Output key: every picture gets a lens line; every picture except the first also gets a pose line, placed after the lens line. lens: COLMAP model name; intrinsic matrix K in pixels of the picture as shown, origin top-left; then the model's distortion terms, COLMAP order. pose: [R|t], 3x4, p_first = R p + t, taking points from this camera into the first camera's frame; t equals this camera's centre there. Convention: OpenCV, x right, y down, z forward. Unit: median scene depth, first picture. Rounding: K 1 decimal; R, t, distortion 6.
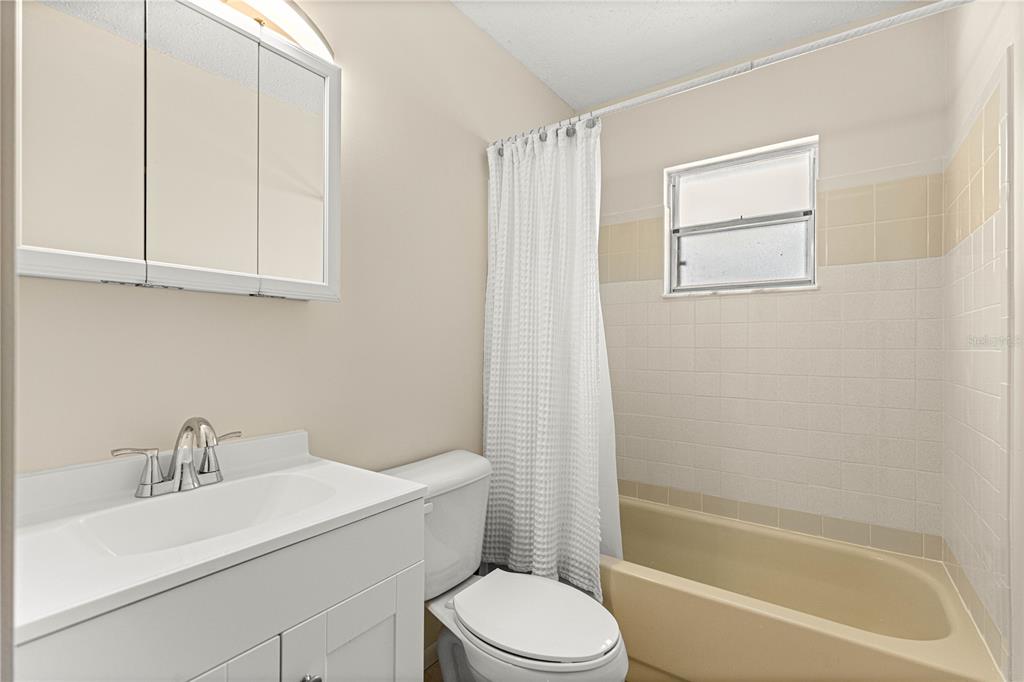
lens RADIAL K [[458.8, 0, 514.1], [0, 458.8, 343.9], [0, 0, 1]] dist [0.003543, 0.000482]
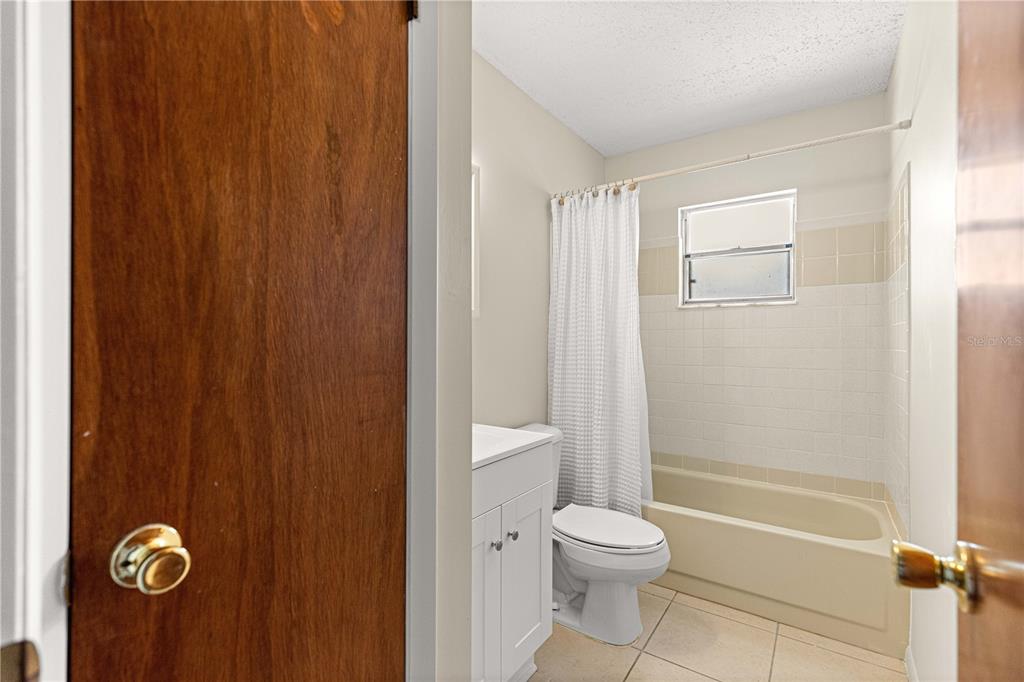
lens RADIAL K [[458.8, 0, 509.2], [0, 458.8, 341.4], [0, 0, 1]] dist [0.003543, 0.000482]
pose [[0.999965, -0.004278, 0.007196, -0.202576], [0.004259, 0.999987, 0.002652, -0.017403], [-0.007207, -0.002621, 0.999971, -0.361845]]
